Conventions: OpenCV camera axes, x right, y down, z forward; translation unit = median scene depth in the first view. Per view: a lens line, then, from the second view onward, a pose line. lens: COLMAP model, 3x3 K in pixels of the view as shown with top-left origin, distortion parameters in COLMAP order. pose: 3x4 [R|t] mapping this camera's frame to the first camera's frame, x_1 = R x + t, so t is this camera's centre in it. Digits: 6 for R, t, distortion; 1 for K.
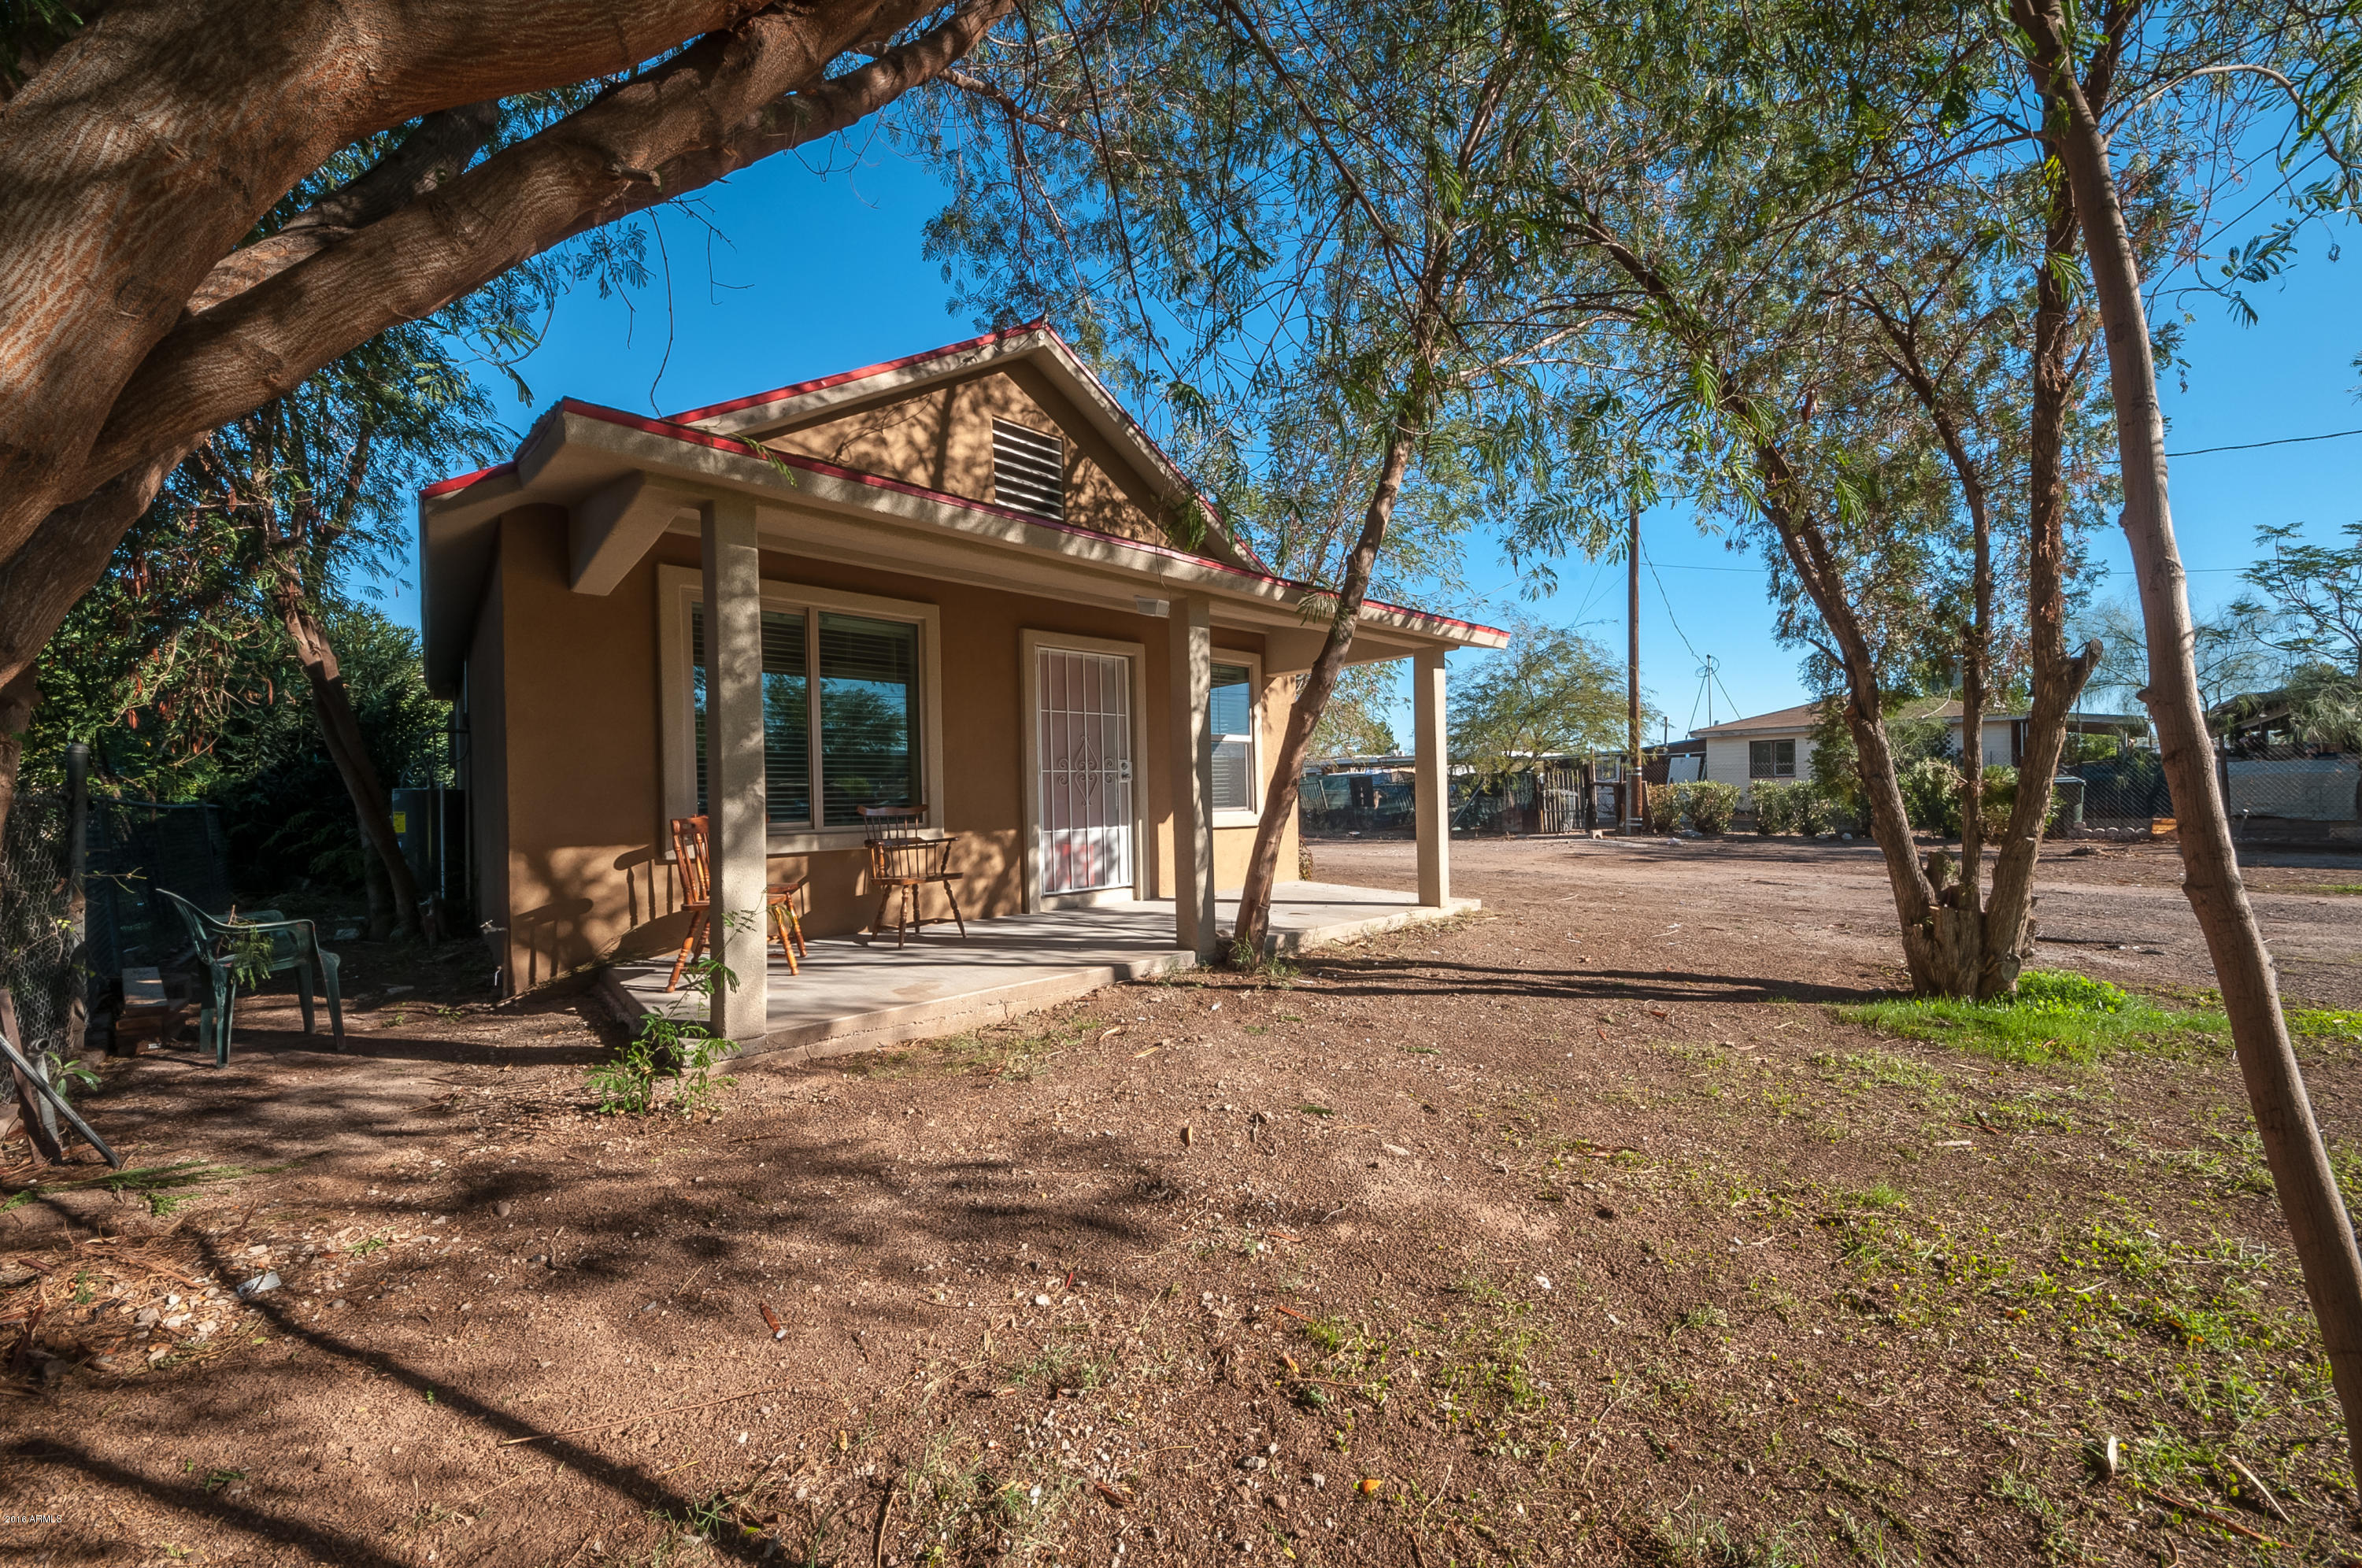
lens RADIAL K [[828.0, 0, 1191.0], [0, 828.0, 800.6], [0, 0, 1]] dist [0.032302, -0.020969]
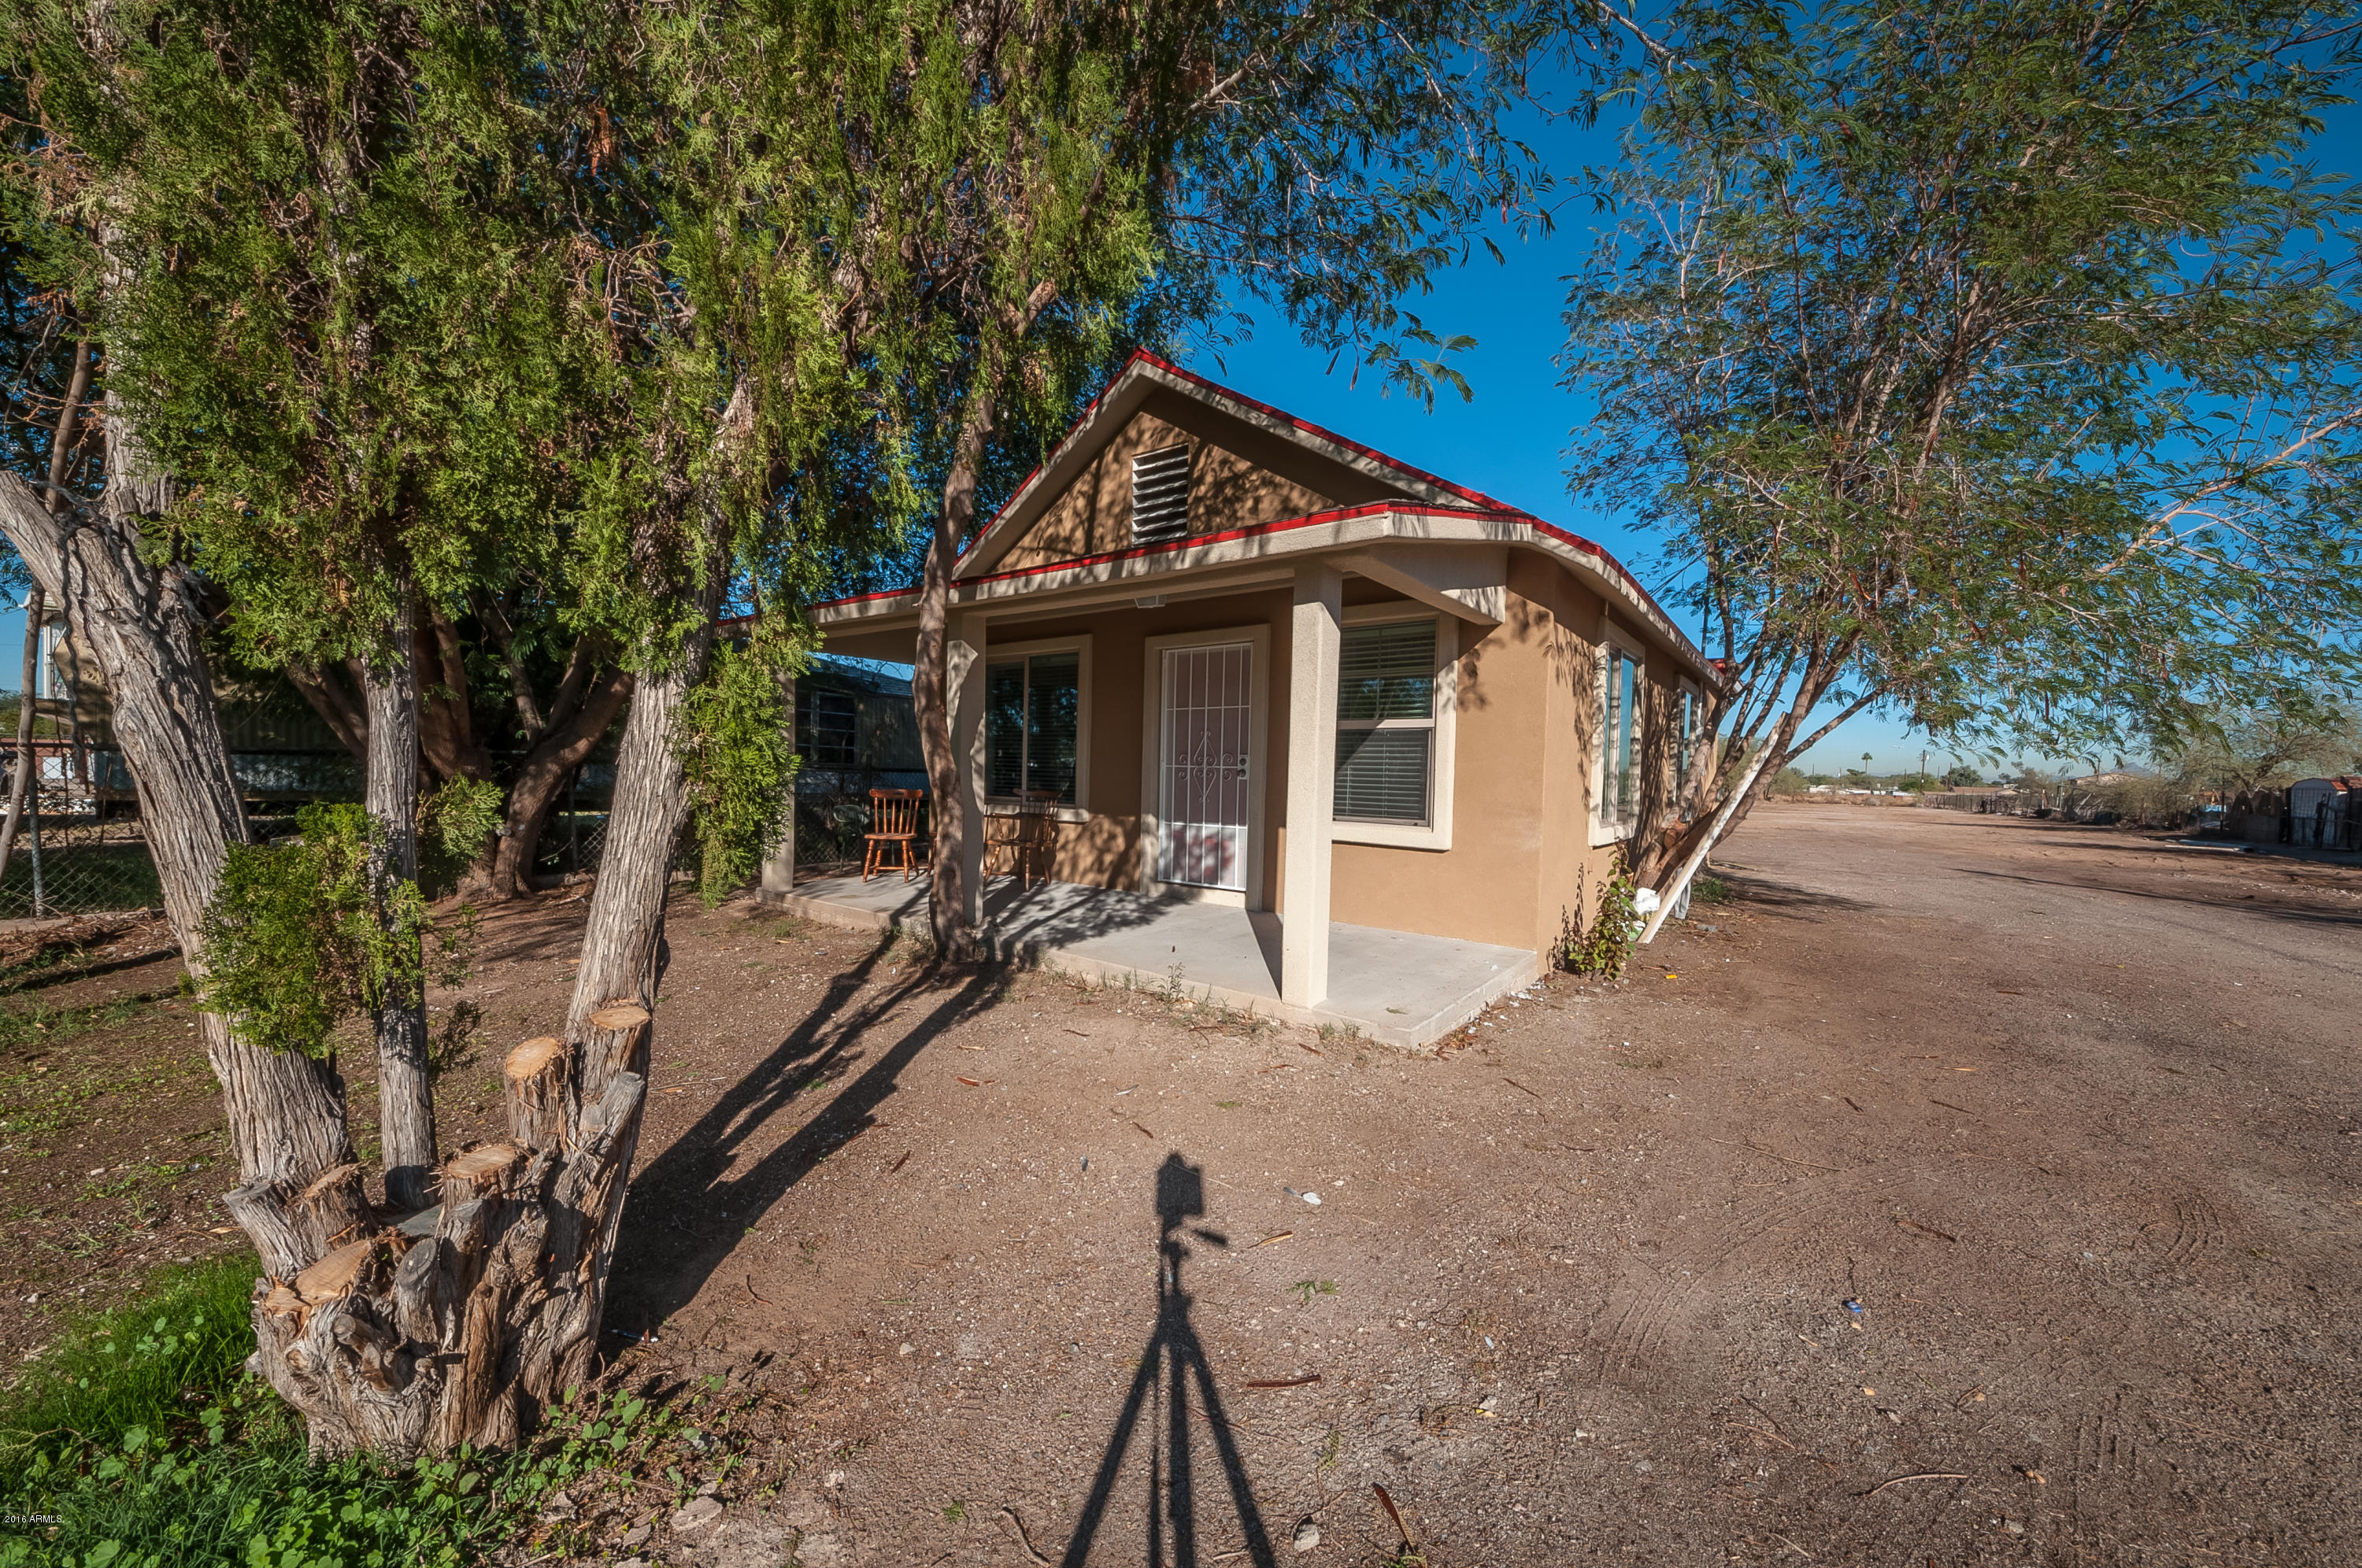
lens RADIAL K [[828.0, 0, 1191.0], [0, 828.0, 800.6], [0, 0, 1]] dist [0.032302, -0.020969]
pose [[0.191073, 0.057320, -0.979901, 0.944892], [-0.033380, 0.998096, 0.051875, -0.049357], [0.981008, 0.022797, 0.192622, 0.887137]]
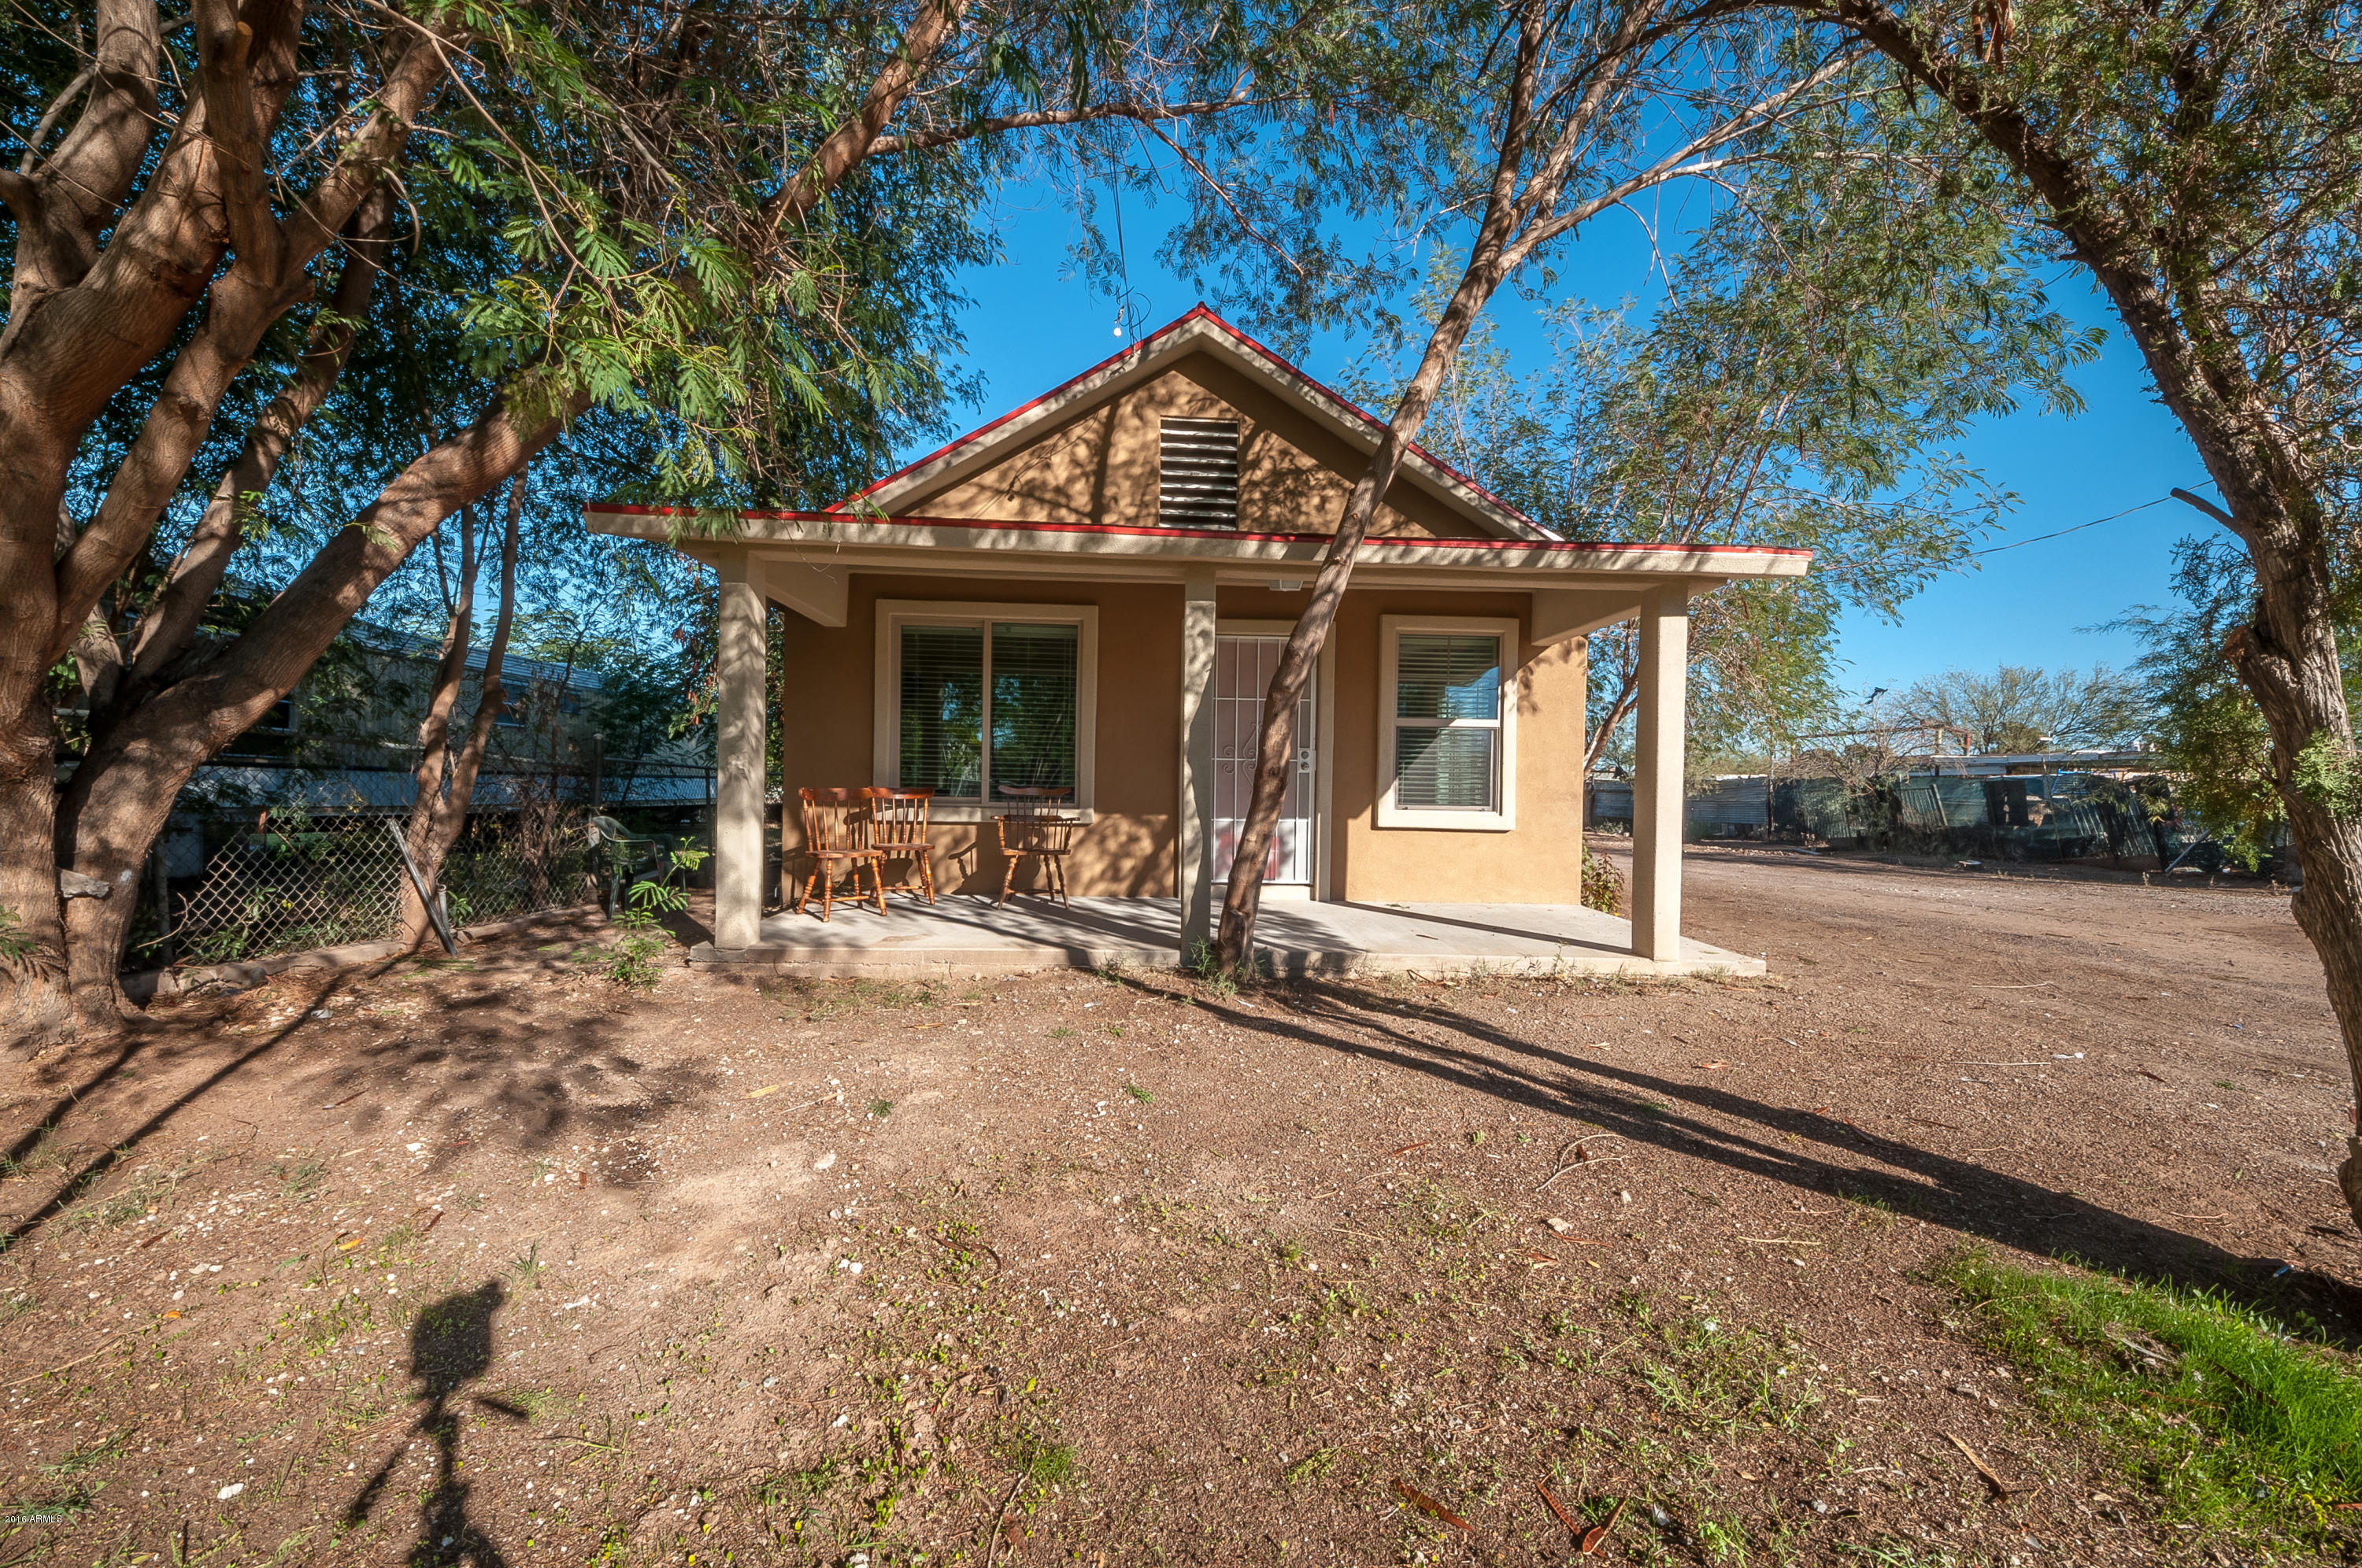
lens RADIAL K [[828.0, 0, 1191.0], [0, 828.0, 800.6], [0, 0, 1]] dist [0.032302, -0.020969]
pose [[0.770183, 0.039195, -0.636618, 0.481031], [-0.034925, 0.999204, 0.019266, -0.003141], [0.636866, 0.007395, 0.770939, 0.235433]]
